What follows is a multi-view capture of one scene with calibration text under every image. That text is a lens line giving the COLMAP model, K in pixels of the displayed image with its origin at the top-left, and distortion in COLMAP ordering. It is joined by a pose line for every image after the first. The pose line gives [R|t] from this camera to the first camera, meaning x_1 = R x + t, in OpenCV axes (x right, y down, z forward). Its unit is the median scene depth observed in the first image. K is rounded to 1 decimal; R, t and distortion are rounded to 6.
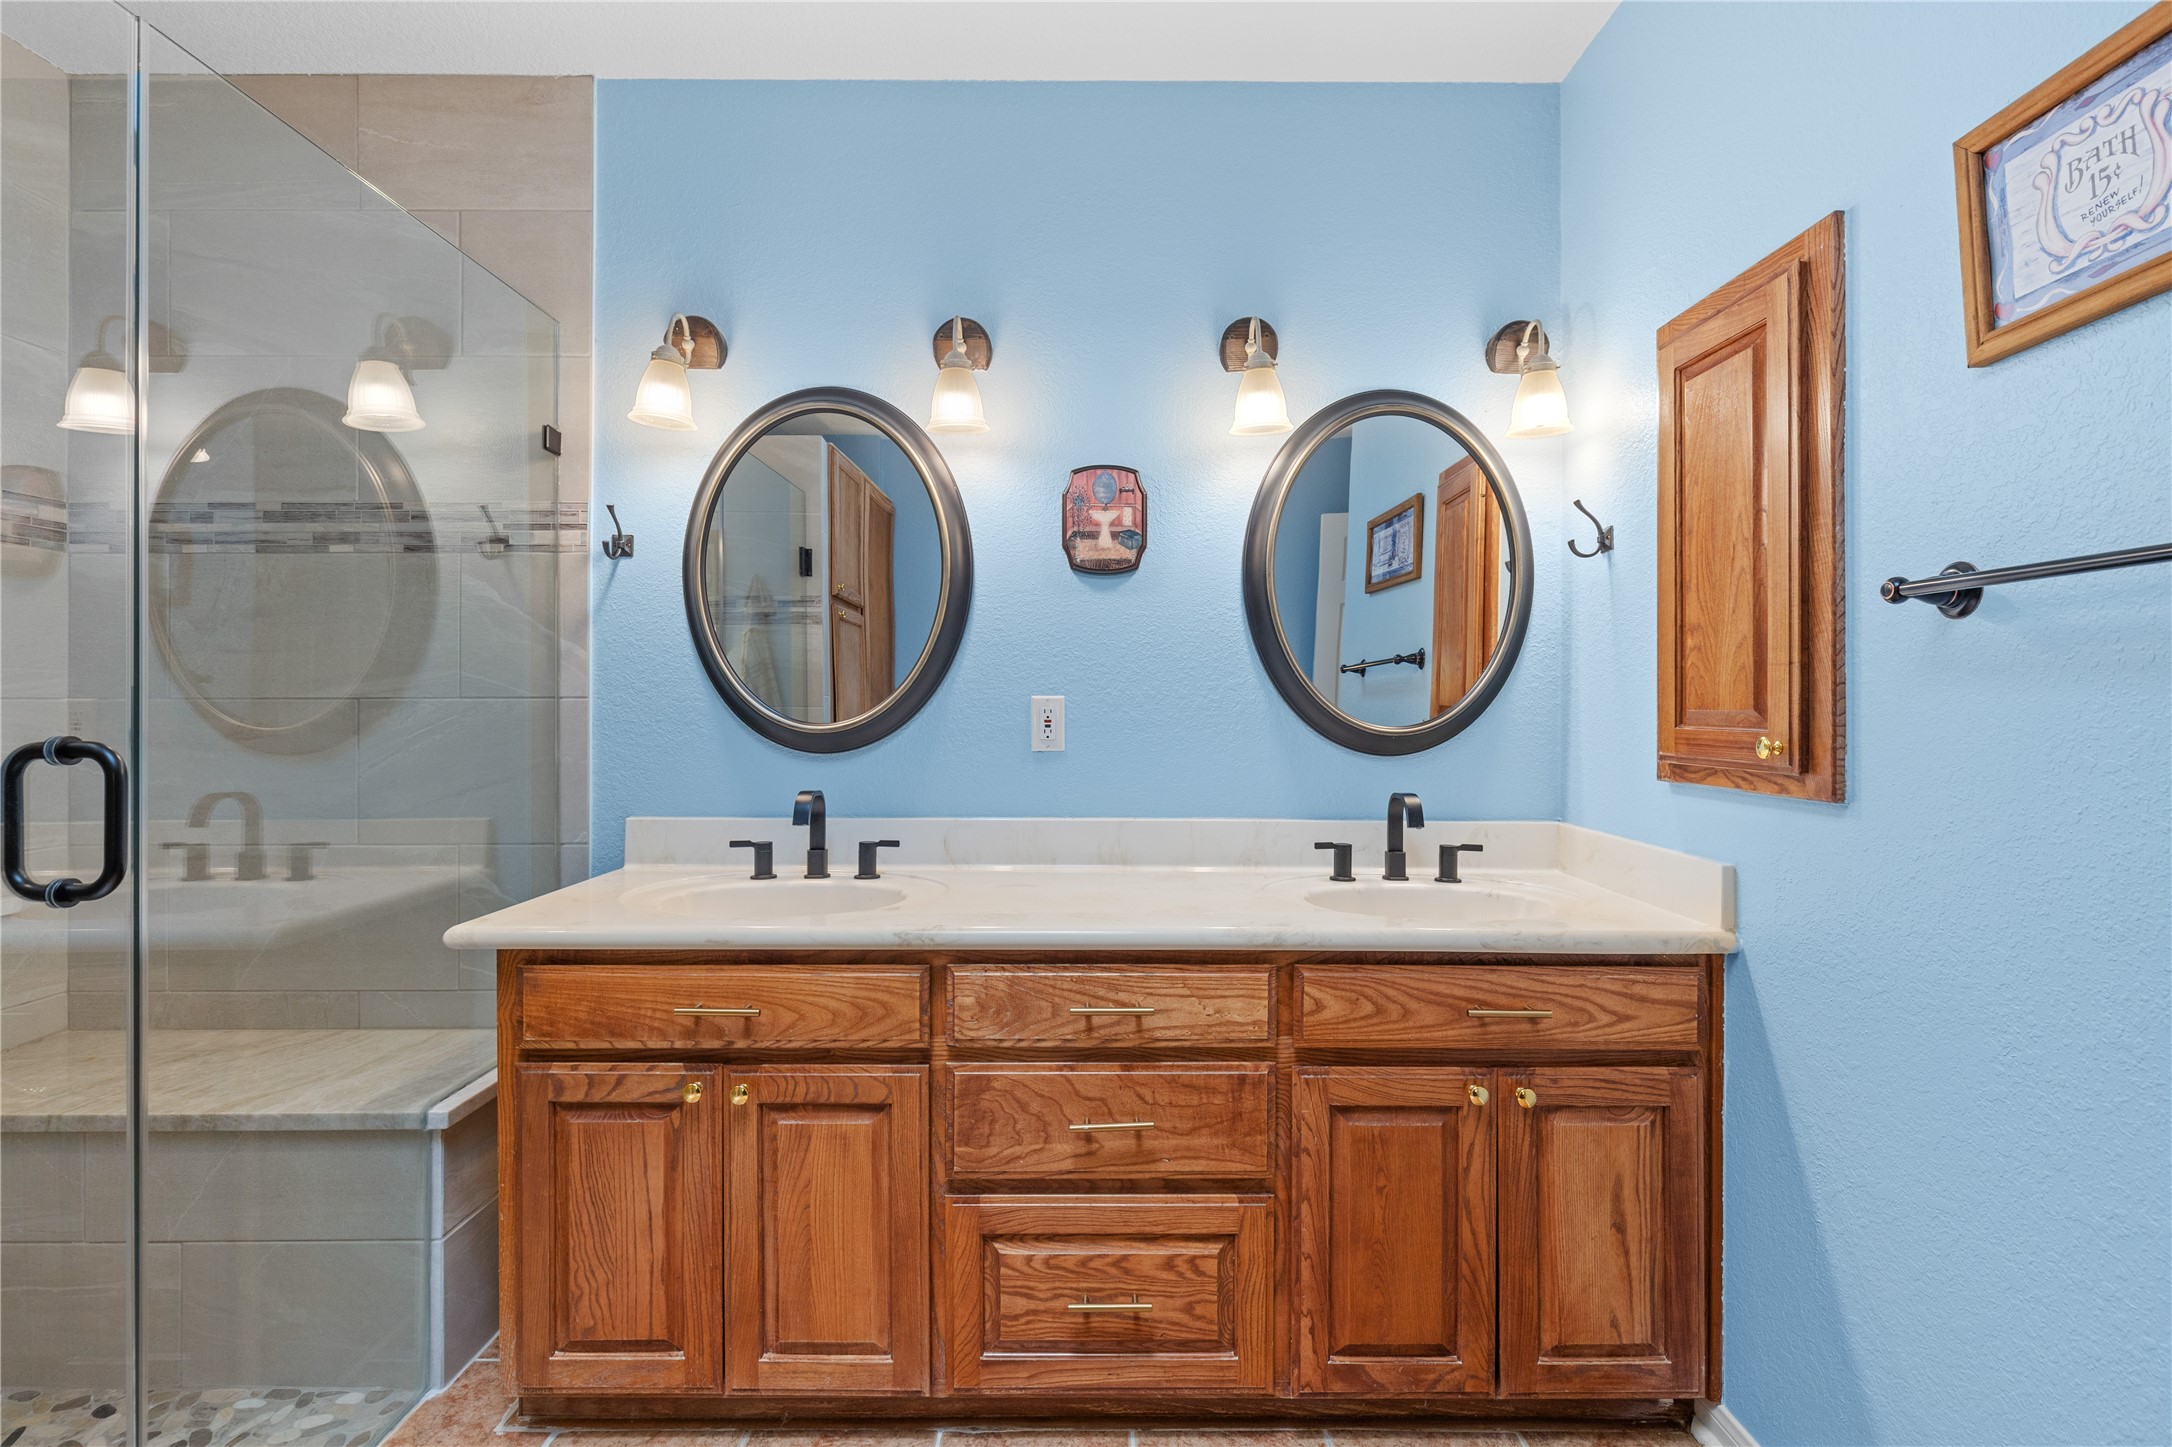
lens RADIAL K [[991.7, 0, 1100.1], [0, 991.7, 706.9], [0, 0, 1]] dist [0.002030, -0.000981]
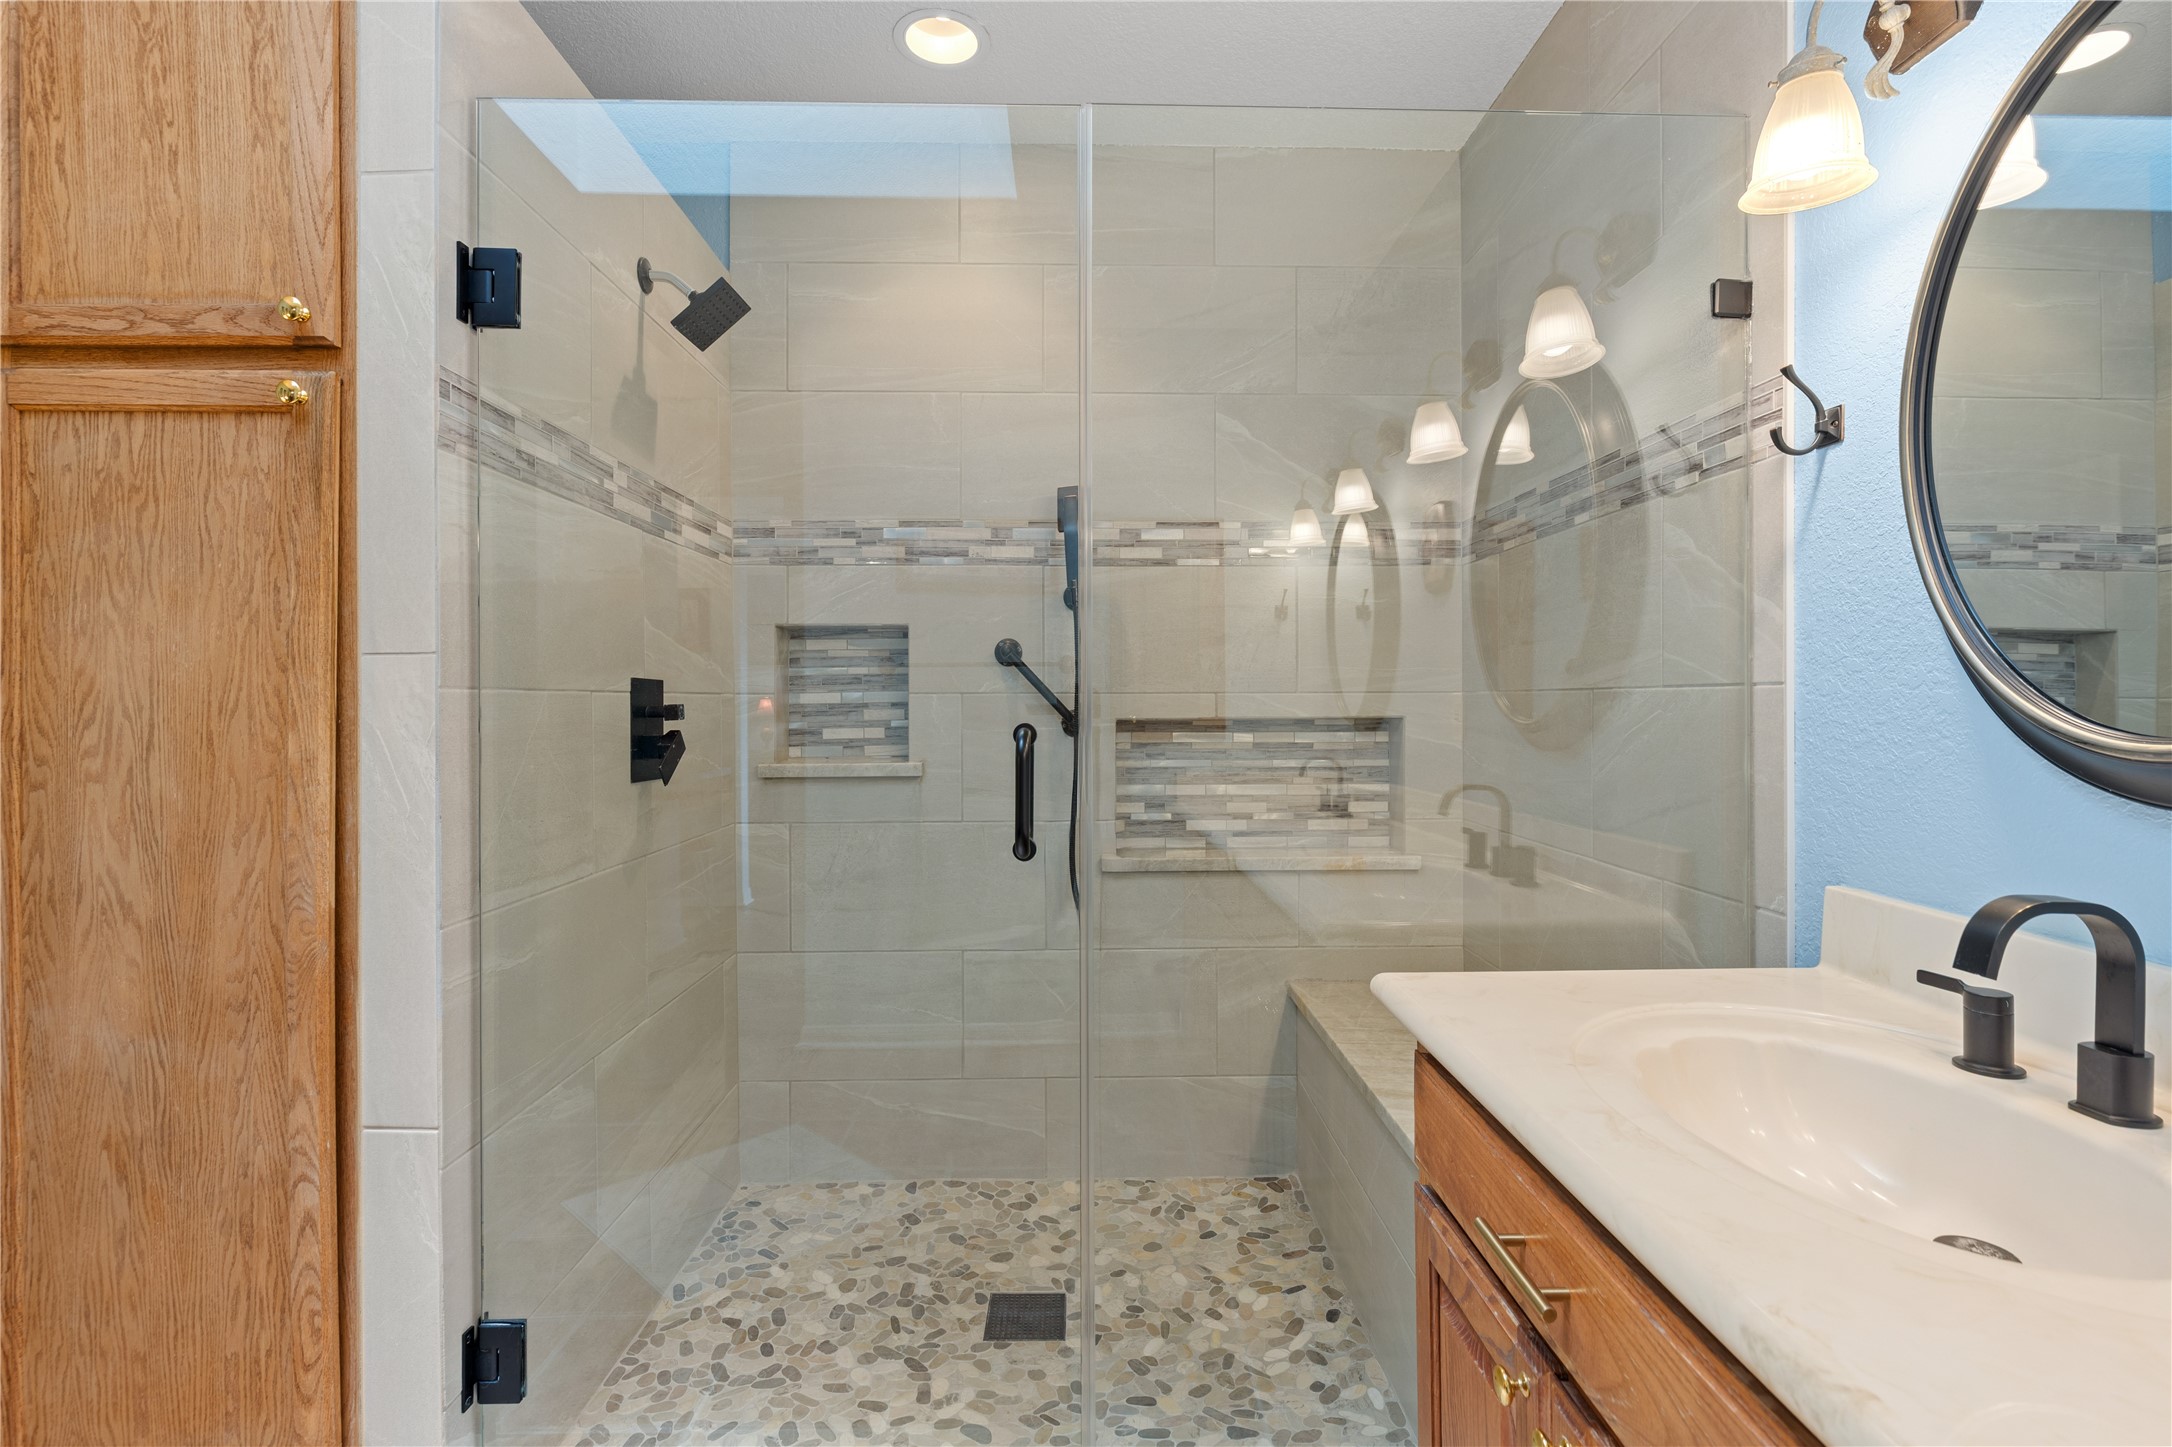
lens RADIAL K [[991.7, 0, 1076.0], [0, 991.7, 701.3], [0, 0, 1]] dist [0.002030, -0.000981]
pose [[0.016826, 0.000551, -0.999858, 0.115546], [0.001969, 0.999998, 0.000584, 0.000777], [0.999856, -0.001978, 0.016825, 0.588882]]
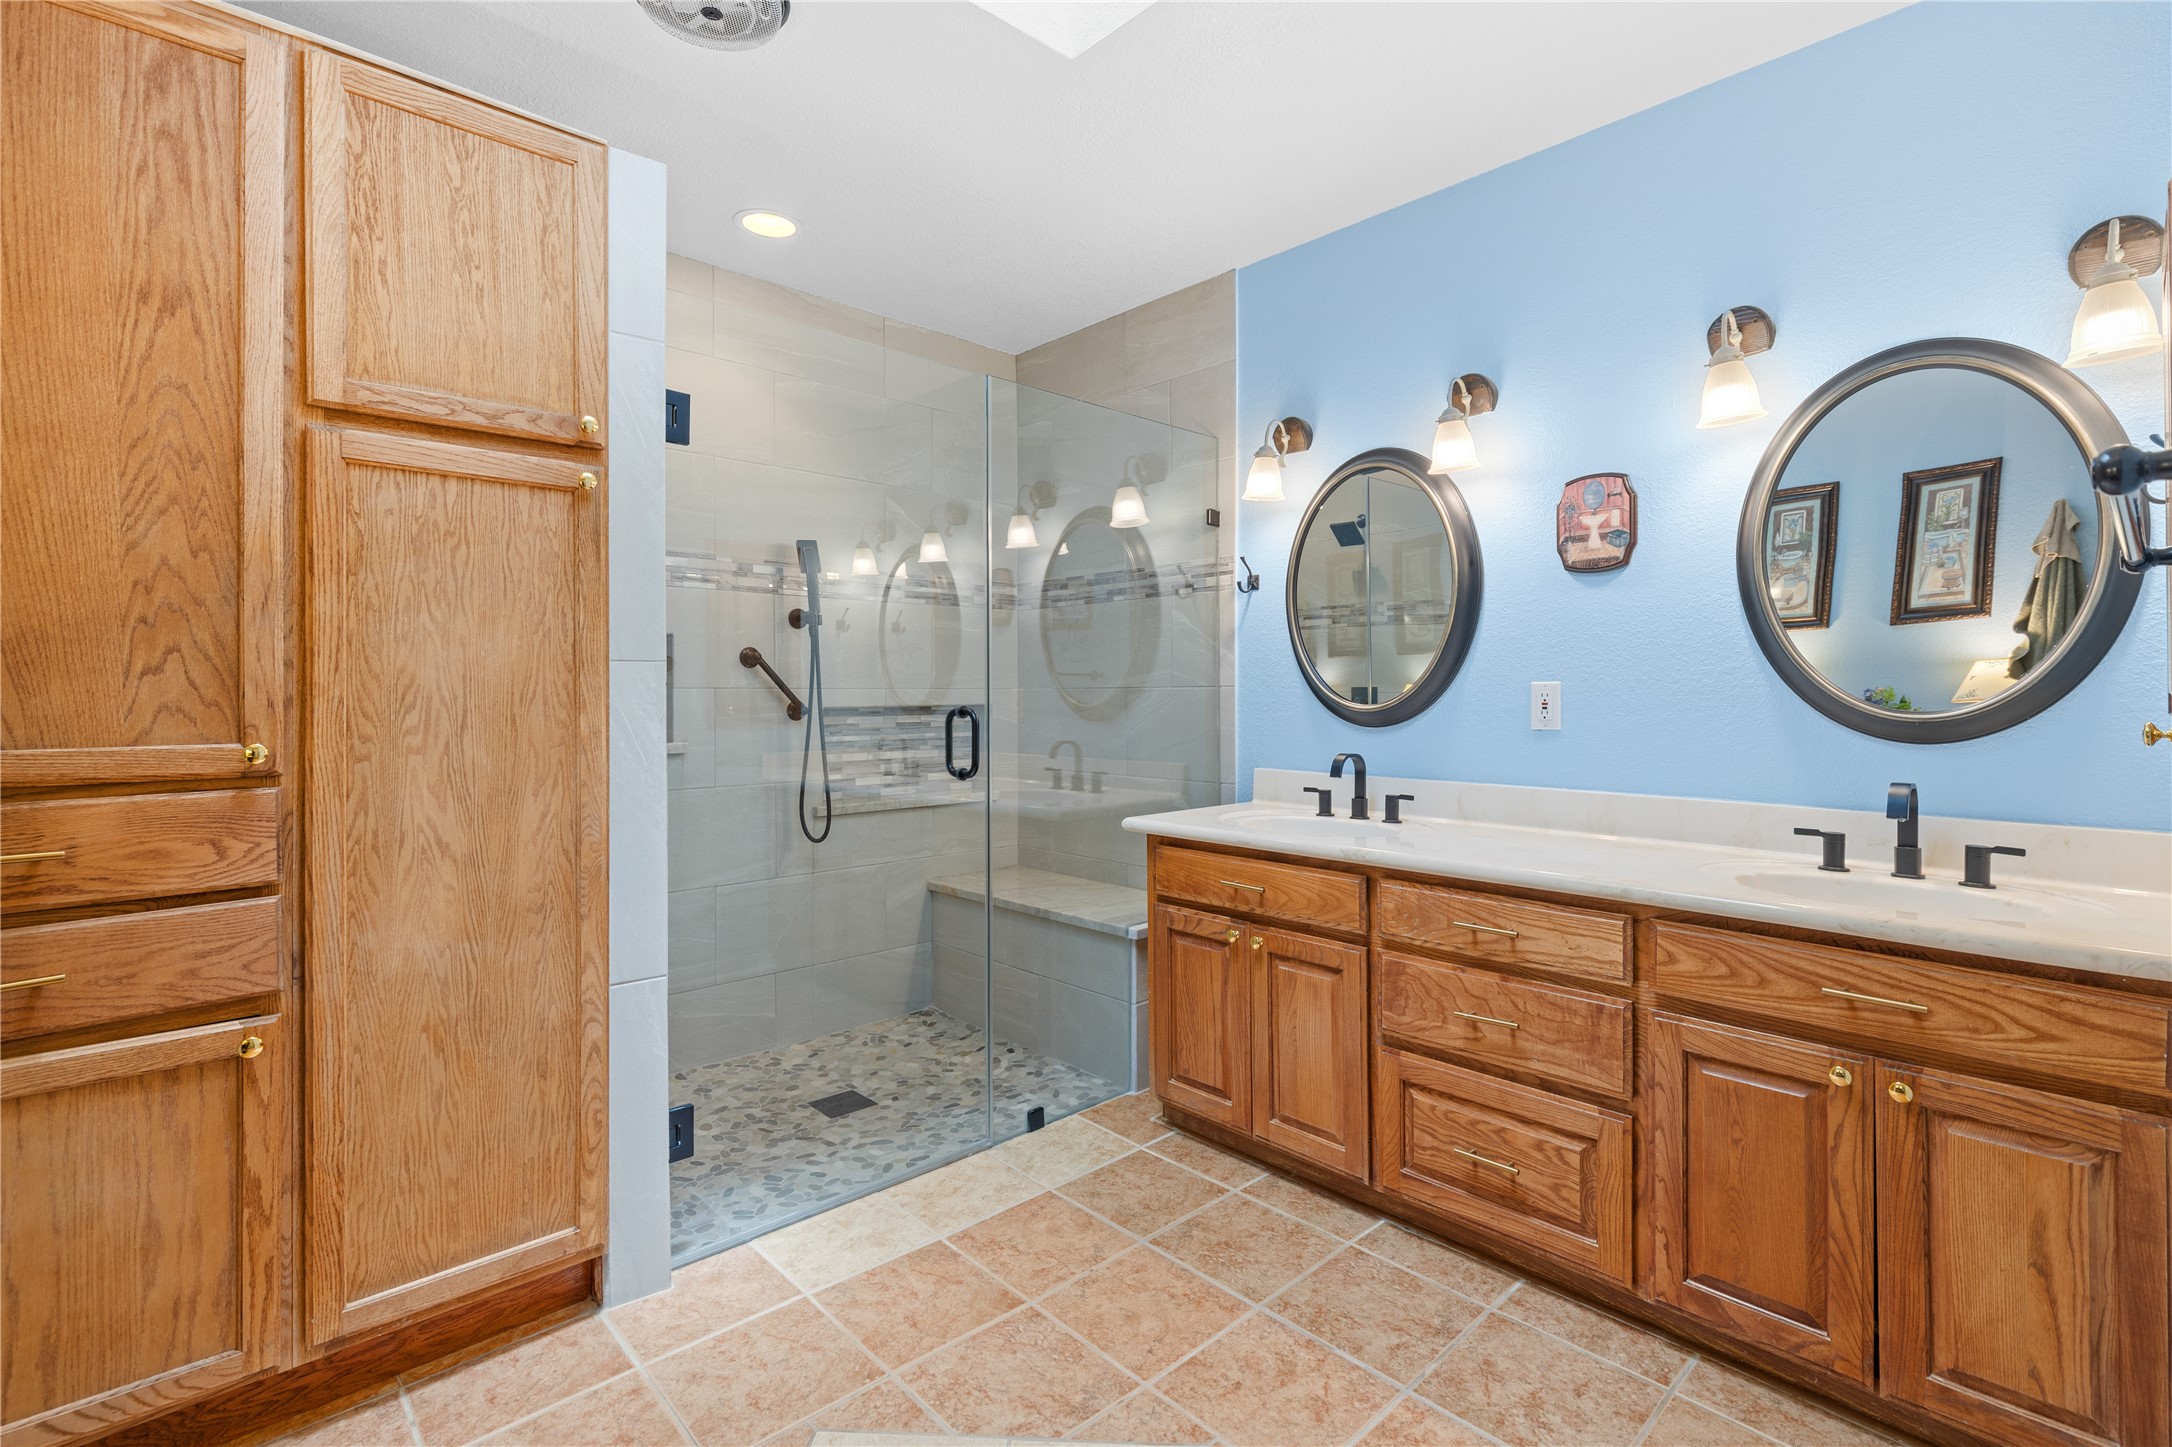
lens RADIAL K [[991.7, 0, 1083.3], [0, 991.7, 693.3], [0, 0, 1]] dist [0.002030, -0.000981]
pose [[0.675042, -0.001998, -0.737777, 0.469424], [0.001685, 0.999998, -0.001166, 0.002695], [0.737778, -0.000456, 0.675044, -0.189752]]
